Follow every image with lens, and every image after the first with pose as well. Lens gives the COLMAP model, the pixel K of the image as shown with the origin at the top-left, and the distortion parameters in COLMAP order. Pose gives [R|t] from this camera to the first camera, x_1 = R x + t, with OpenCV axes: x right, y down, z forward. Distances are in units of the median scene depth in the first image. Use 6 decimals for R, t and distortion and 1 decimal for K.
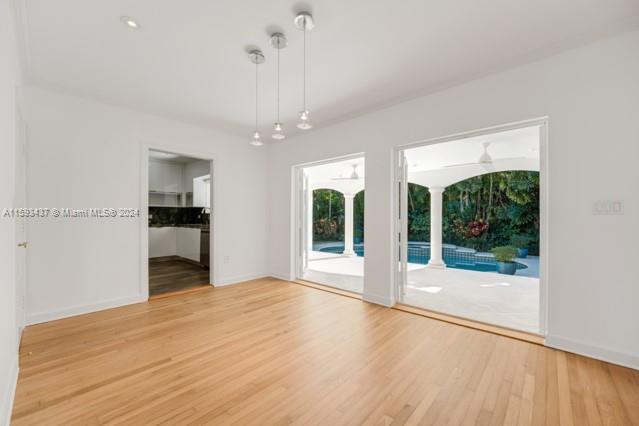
lens RADIAL K [[252.7, 0, 321.8], [0, 252.7, 213.9], [0, 0, 1]] dist [-0.016004, 0.000553]
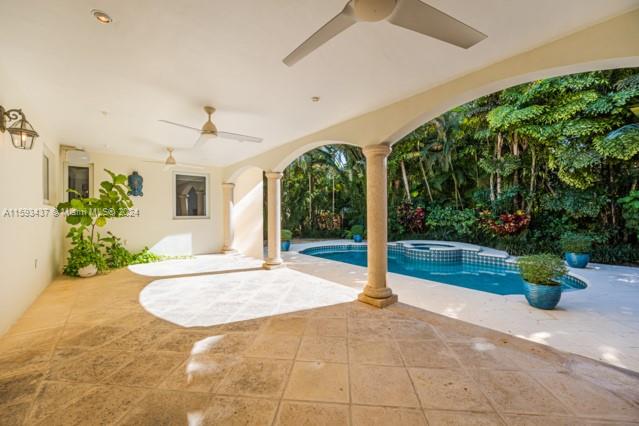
lens RADIAL K [[252.7, 0, 320.1], [0, 252.7, 213.8], [0, 0, 1]] dist [-0.016004, 0.000553]
pose [[0.988913, -0.008176, -0.148270, 0.168366], [0.011258, 0.999737, 0.019960, 0.008897], [0.148067, -0.021407, 0.988746, 0.190776]]
